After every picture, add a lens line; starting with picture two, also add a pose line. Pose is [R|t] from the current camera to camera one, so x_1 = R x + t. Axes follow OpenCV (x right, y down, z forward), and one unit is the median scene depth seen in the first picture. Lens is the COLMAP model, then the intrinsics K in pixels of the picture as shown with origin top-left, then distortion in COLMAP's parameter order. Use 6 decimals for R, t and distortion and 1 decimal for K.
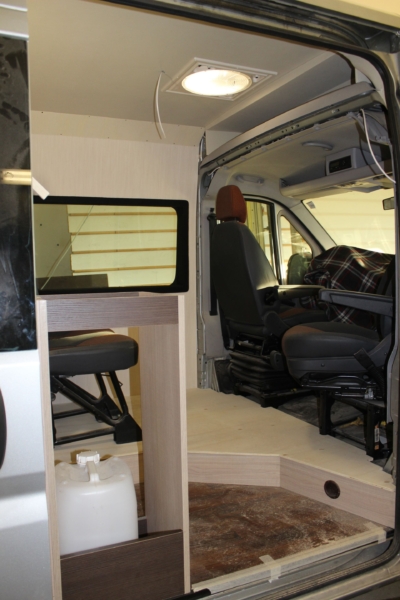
lens RADIAL K [[496.5, 0, 197.8], [0, 496.5, 300.3], [0, 0, 1]] dist [-0.168149, 0.139685]
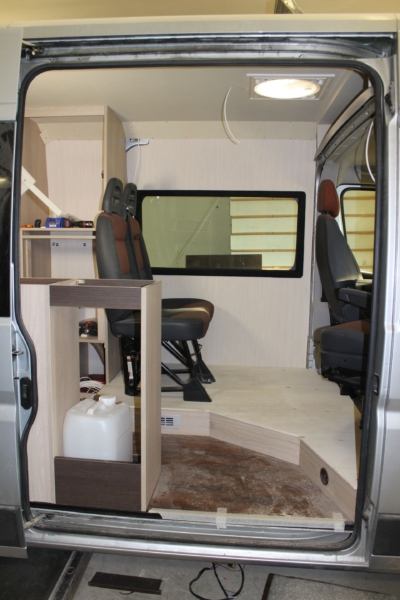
lens RADIAL K [[496.5, 0, 197.8], [0, 496.5, 300.3], [0, 0, 1]] dist [-0.168149, 0.139685]
pose [[0.871727, 0.090932, -0.481481, 0.500212], [-0.061880, 0.995192, 0.075915, -0.058804], [0.486069, -0.036383, 0.873163, -0.059090]]
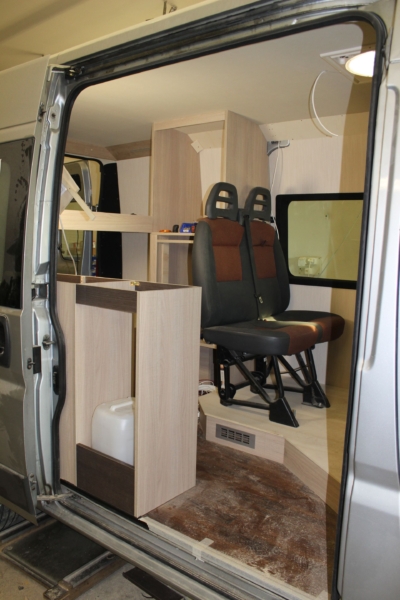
lens RADIAL K [[496.5, 0, 197.8], [0, 496.5, 300.3], [0, 0, 1]] dist [-0.168149, 0.139685]
pose [[0.473379, 0.133425, -0.870695, 0.809348], [-0.090621, 0.990594, 0.102529, -0.093447], [0.876185, 0.030368, 0.481017, 0.346295]]
